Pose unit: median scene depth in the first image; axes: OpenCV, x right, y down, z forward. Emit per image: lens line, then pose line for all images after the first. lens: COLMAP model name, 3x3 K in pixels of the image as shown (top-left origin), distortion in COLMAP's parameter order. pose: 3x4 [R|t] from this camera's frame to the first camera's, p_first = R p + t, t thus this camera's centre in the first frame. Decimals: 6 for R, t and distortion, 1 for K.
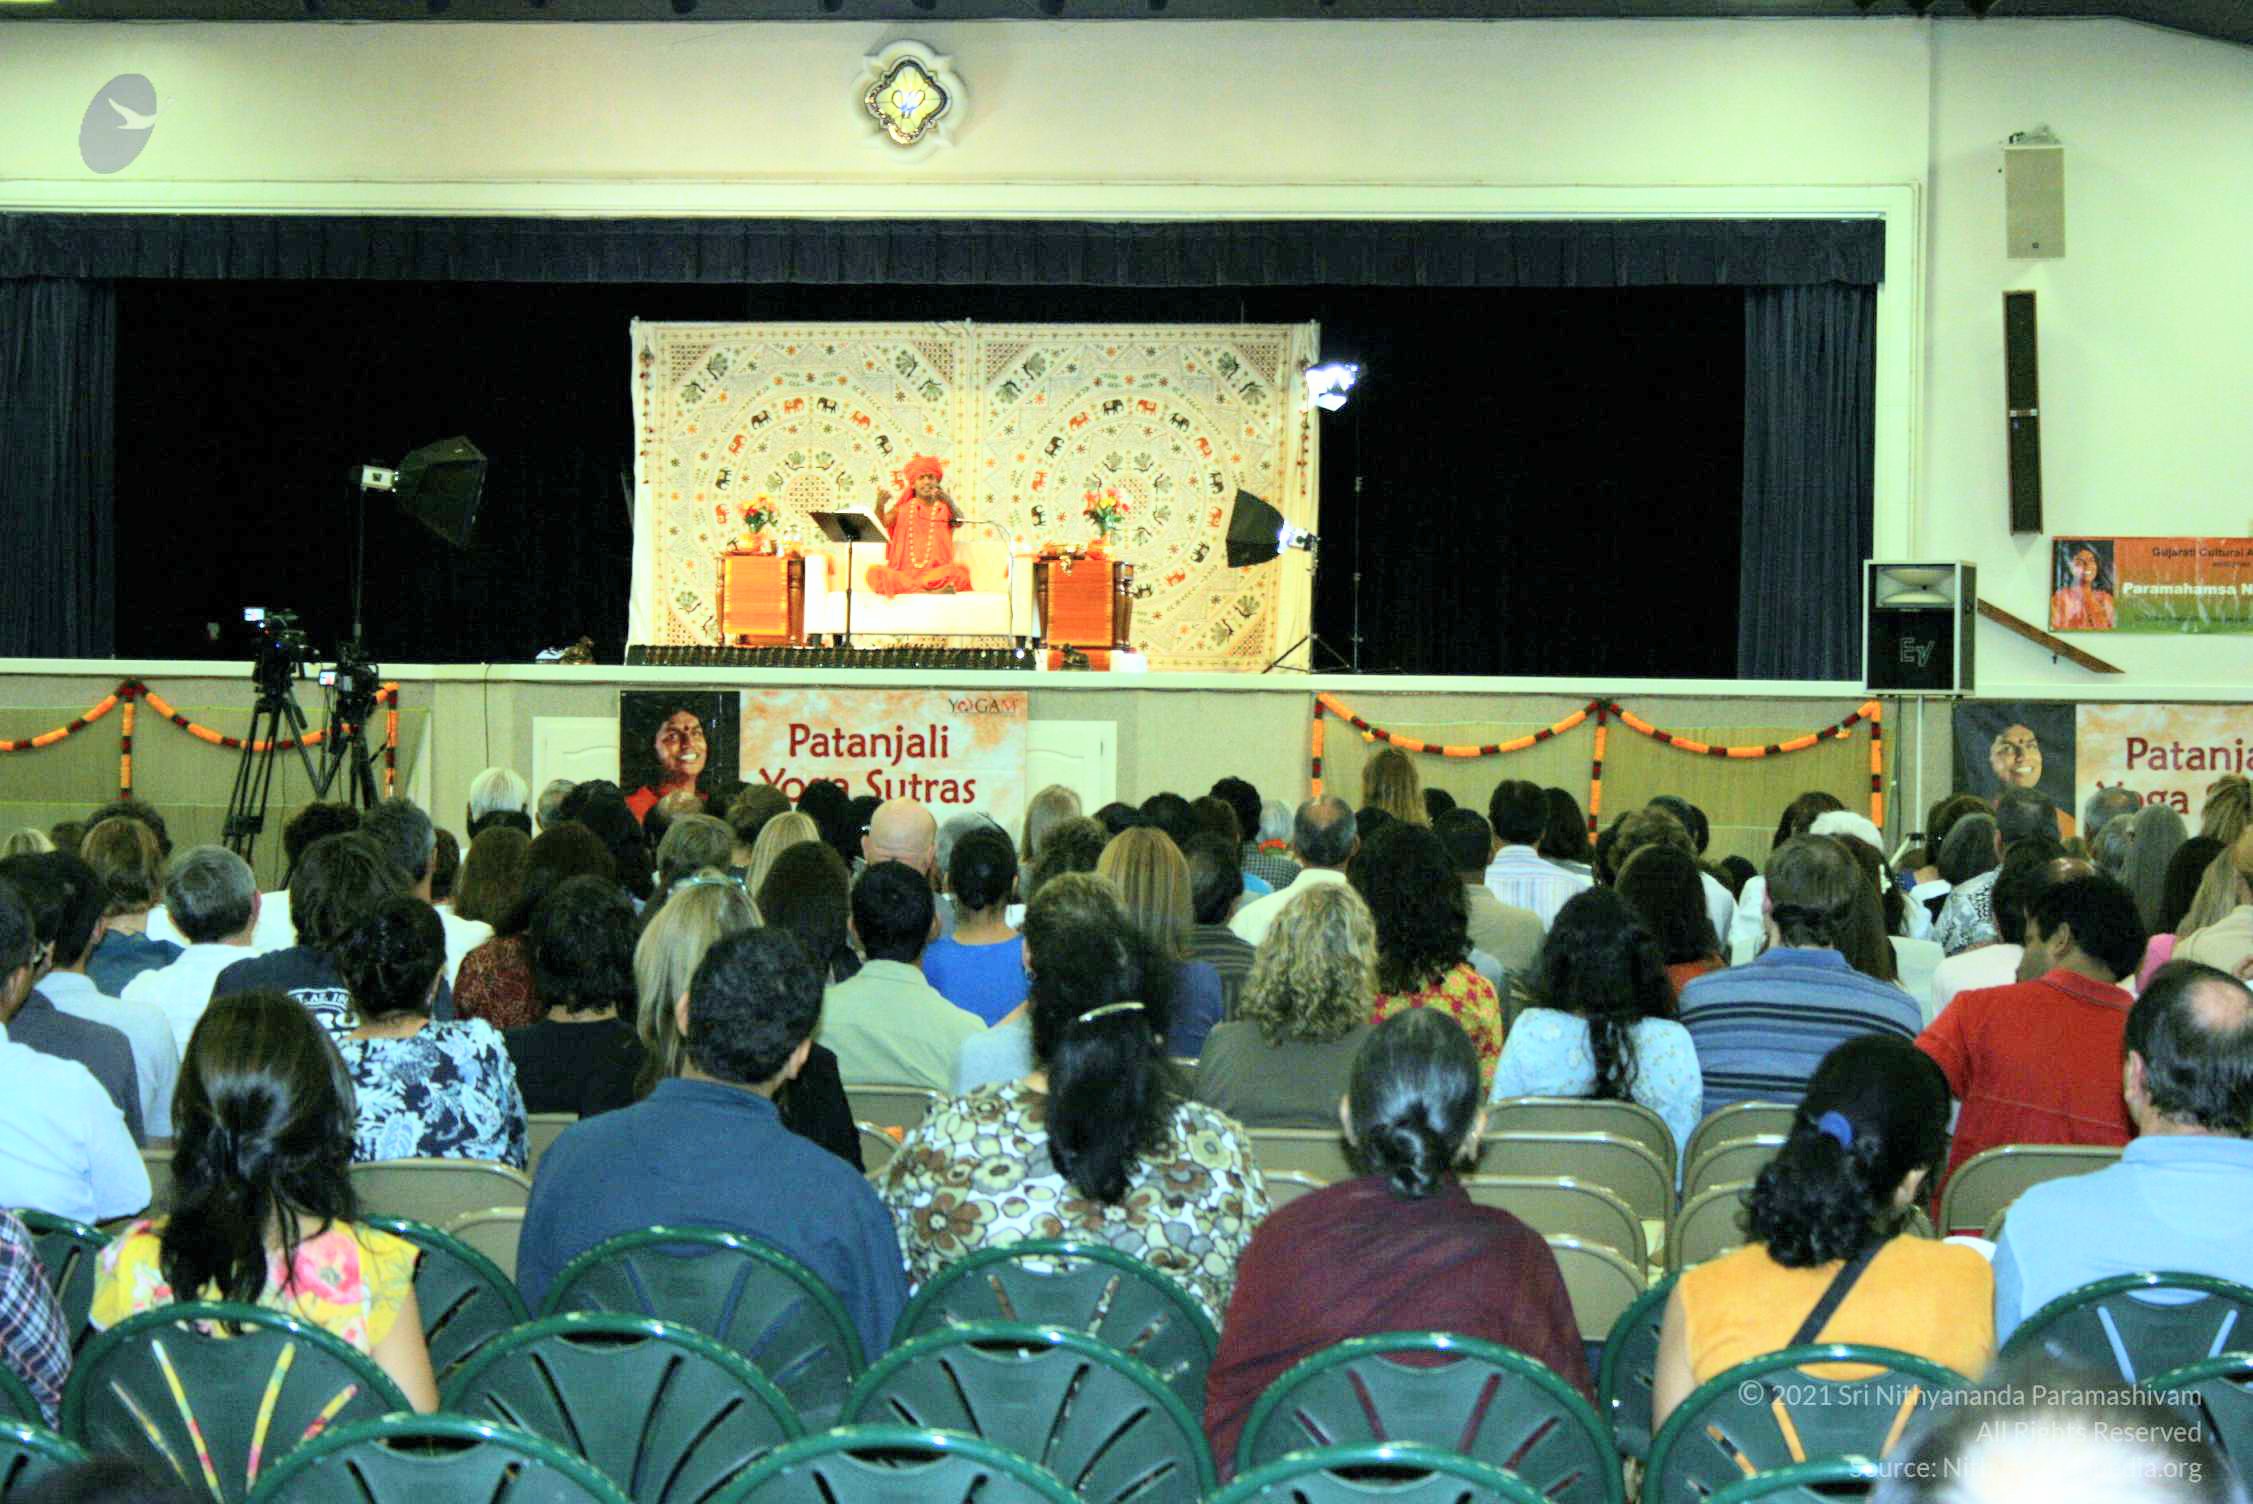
lens RADIAL K [[5233.7, 0, 1119.3], [0, 5233.7, 761.8], [0, 0, 1]] dist [0.070549, 0.000000]
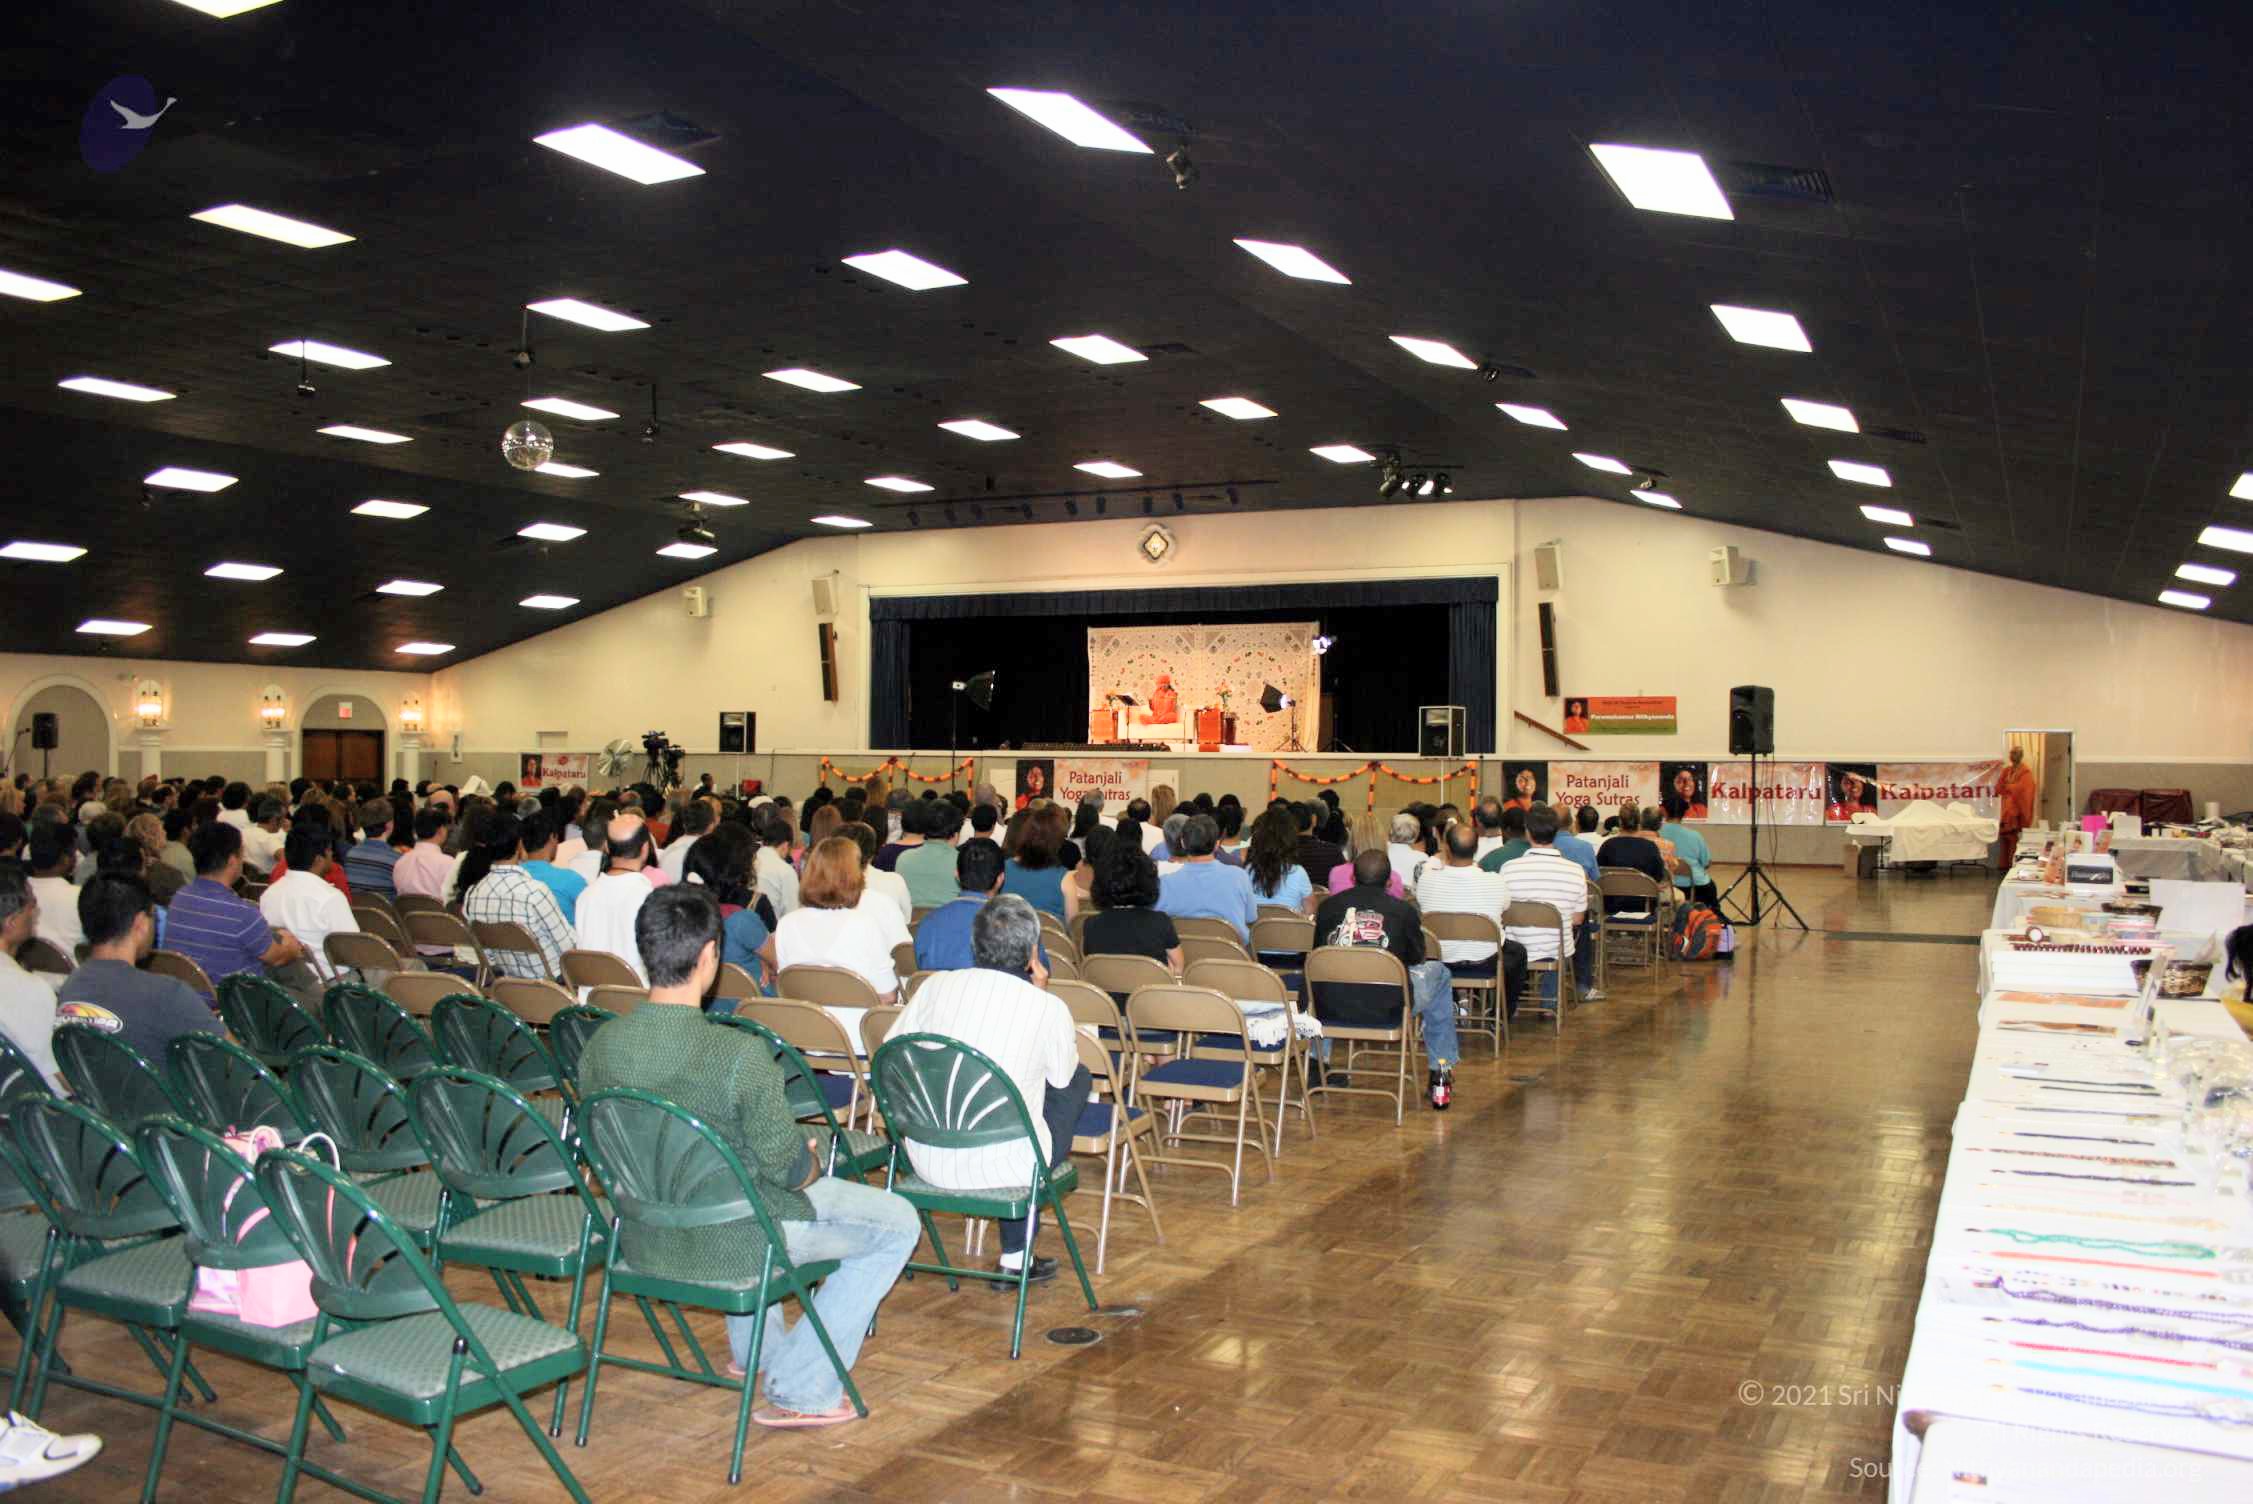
lens RADIAL K [[1924.7, 0, 1112.8], [0, 1924.7, 755.4], [0, 0, 1]] dist [-0.152270, 0.136395]
pose [[0.940707, -0.006114, -0.339164, 0.285055], [0.000146, 0.999845, -0.017618, 0.002091], [0.339219, 0.016524, 0.940562, 0.043267]]
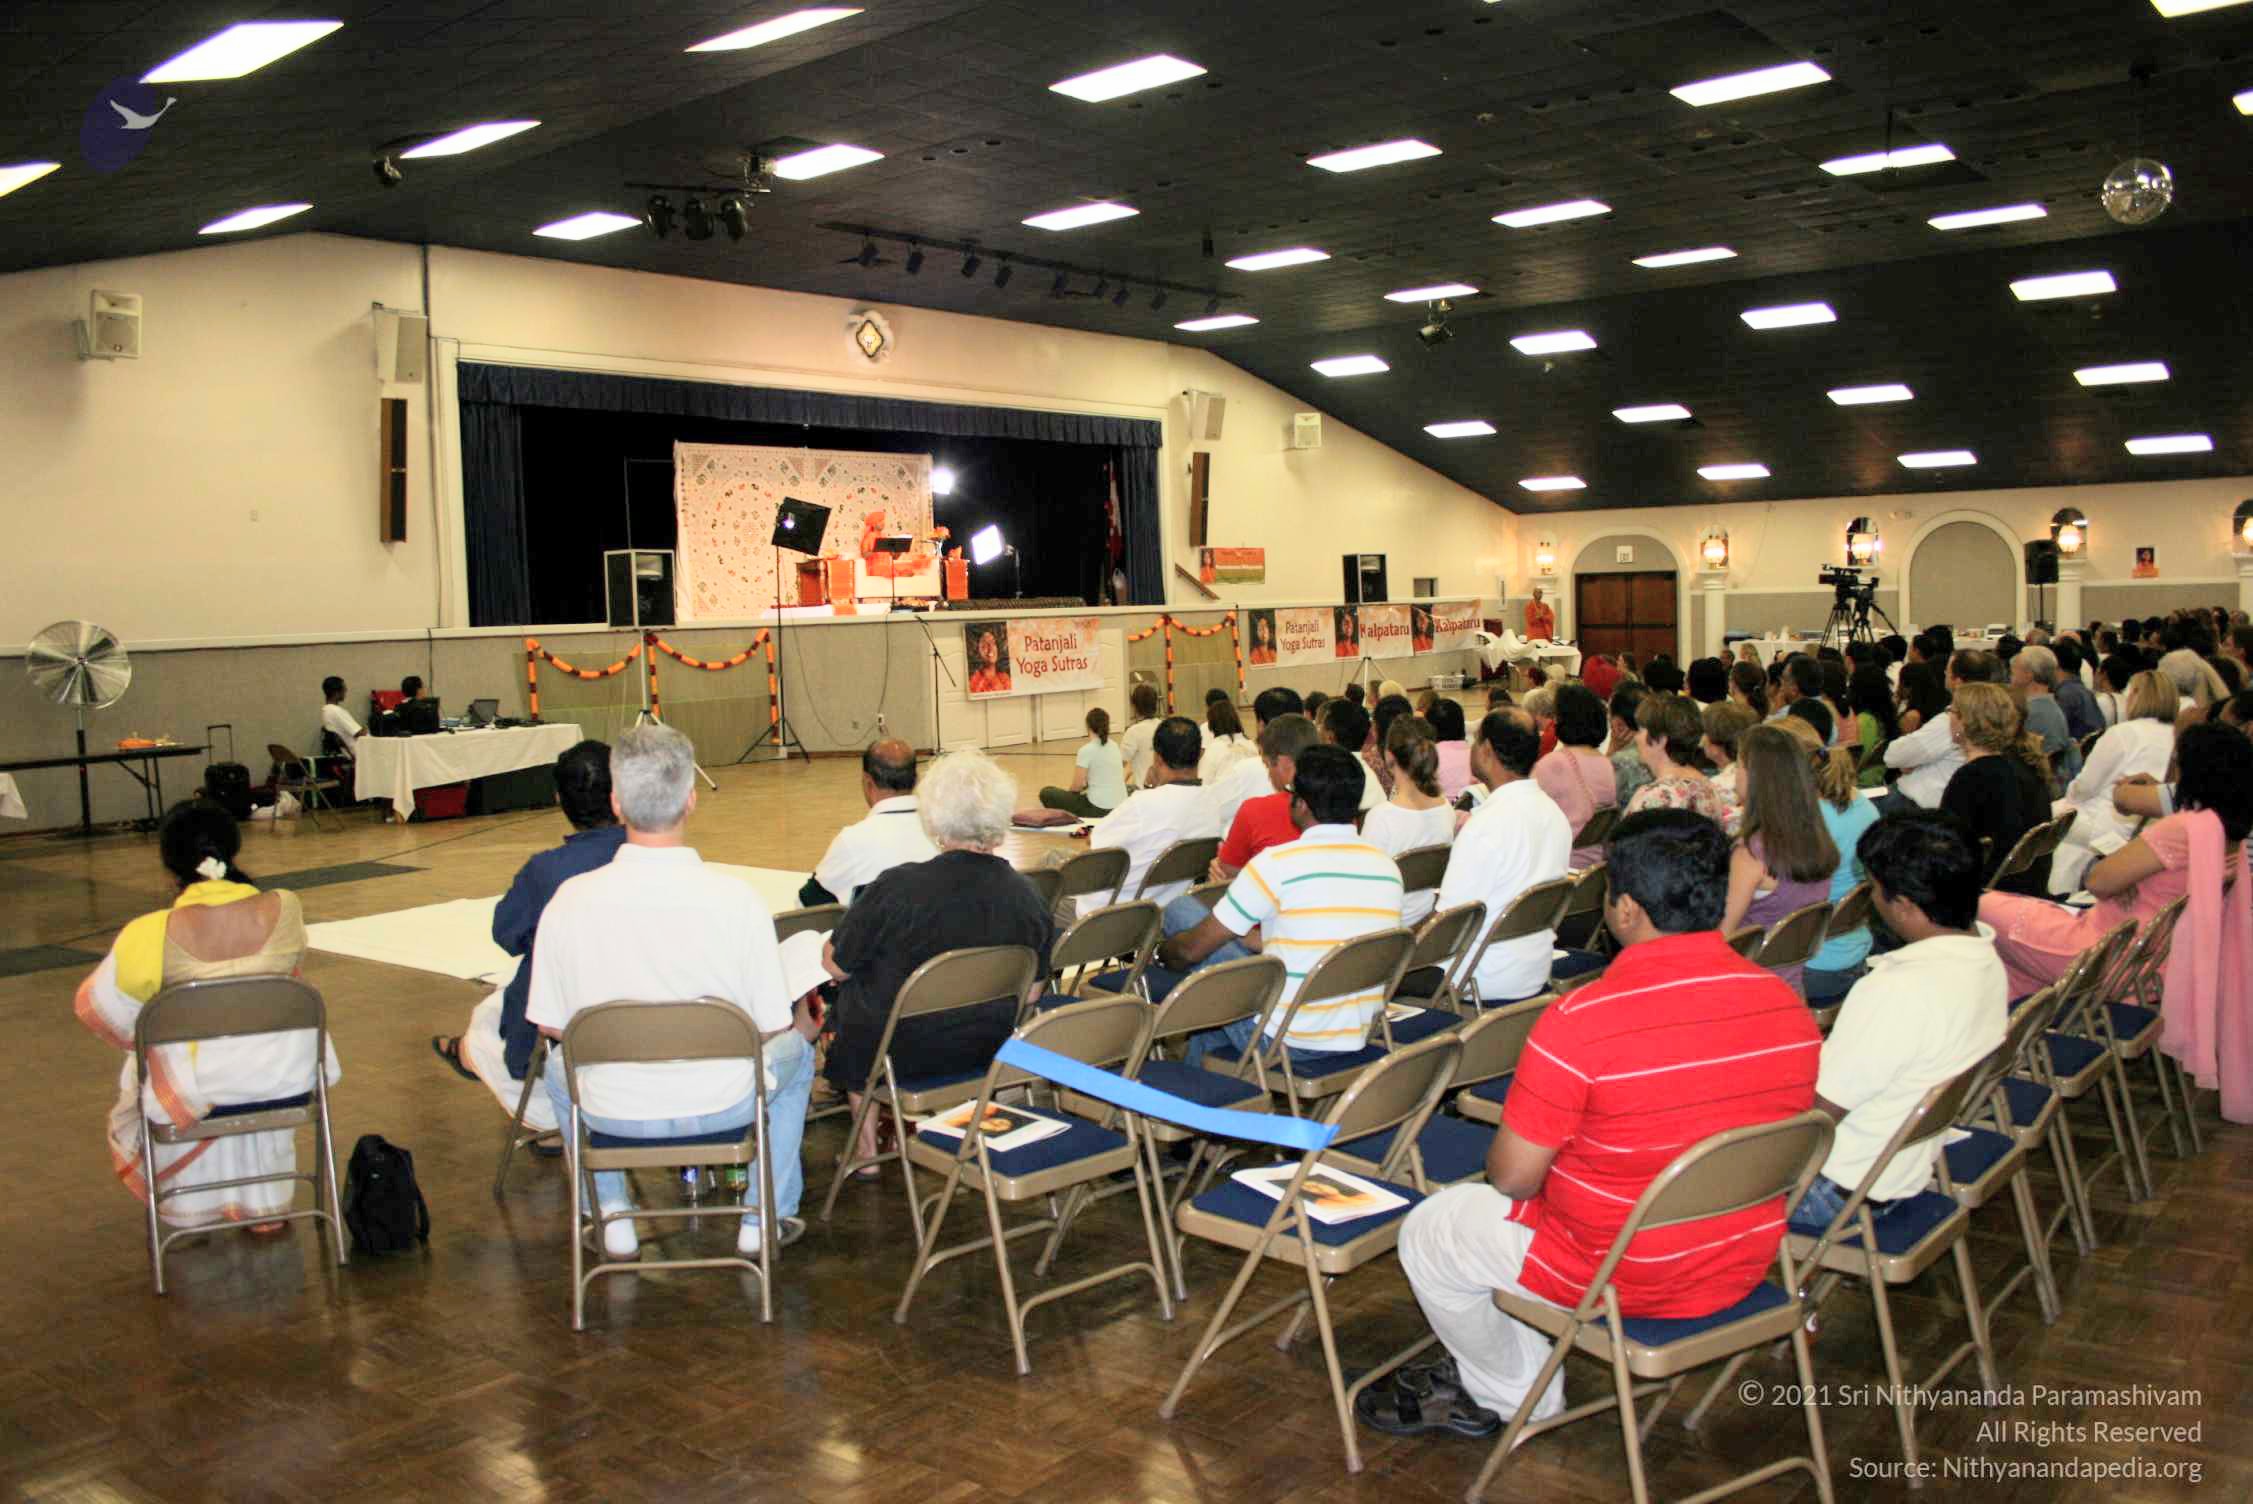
lens RADIAL K [[1924.7, 0, 1102.1], [0, 1924.7, 743.6], [0, 0, 1]] dist [-0.152270, 0.136395]
pose [[0.543168, -0.087767, 0.835024, -0.642314], [0.051812, 0.996130, 0.070997, -0.016256], [-0.838024, 0.004701, 0.545613, 0.520775]]
